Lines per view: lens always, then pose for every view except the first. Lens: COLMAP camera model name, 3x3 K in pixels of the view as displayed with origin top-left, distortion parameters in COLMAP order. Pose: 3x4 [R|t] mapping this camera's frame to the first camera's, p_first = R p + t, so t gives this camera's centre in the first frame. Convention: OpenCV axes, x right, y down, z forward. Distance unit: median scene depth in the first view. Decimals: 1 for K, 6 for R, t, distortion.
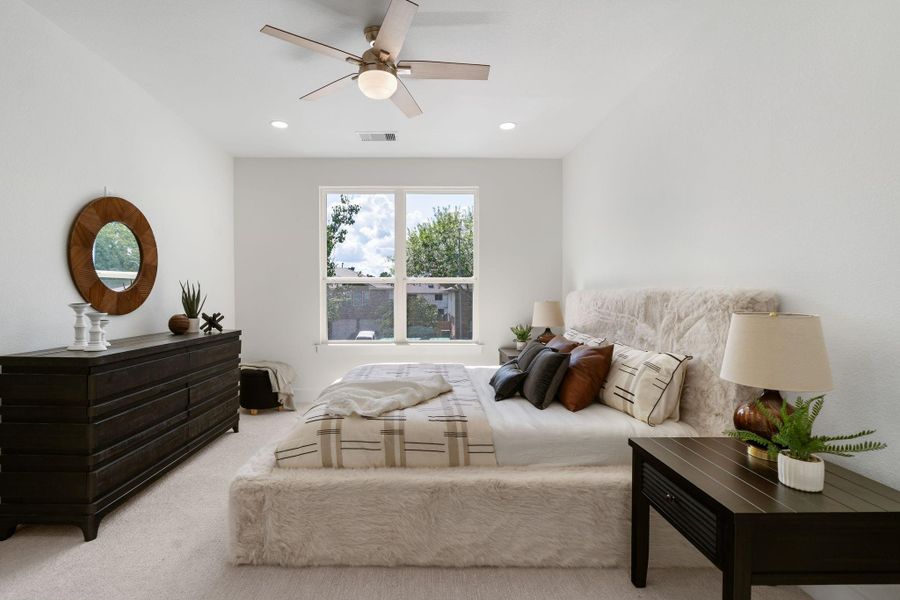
lens RADIAL K [[421.2, 0, 433.9], [0, 421.2, 306.1], [0, 0, 1]] dist [-0.002777, -0.000070]
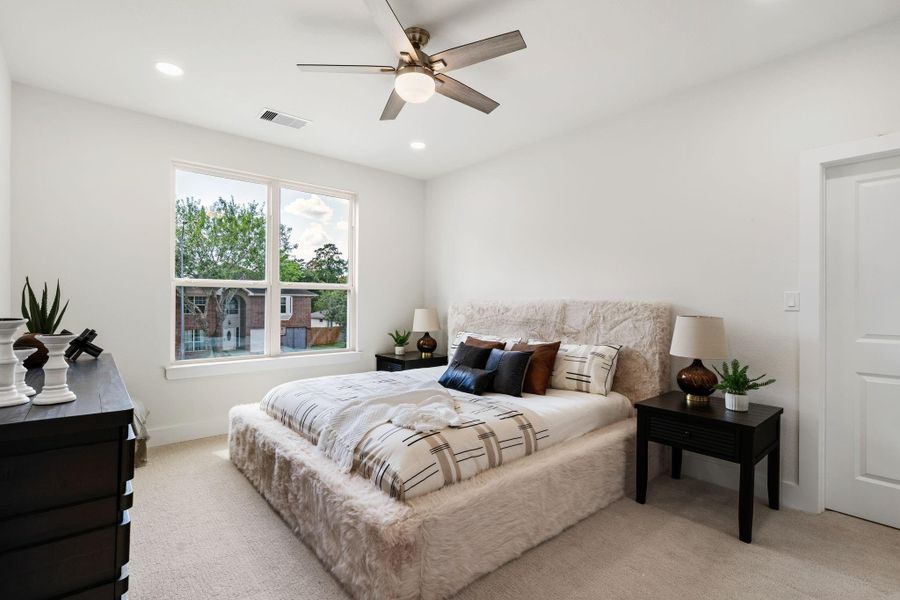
lens RADIAL K [[421.2, 0, 433.9], [0, 421.2, 306.1], [0, 0, 1]] dist [-0.002777, -0.000070]
pose [[0.777119, -0.002195, 0.629350, -0.792402], [0.010360, 0.999903, -0.009306, -0.012646], [-0.629268, 0.013752, 0.777067, 0.245288]]
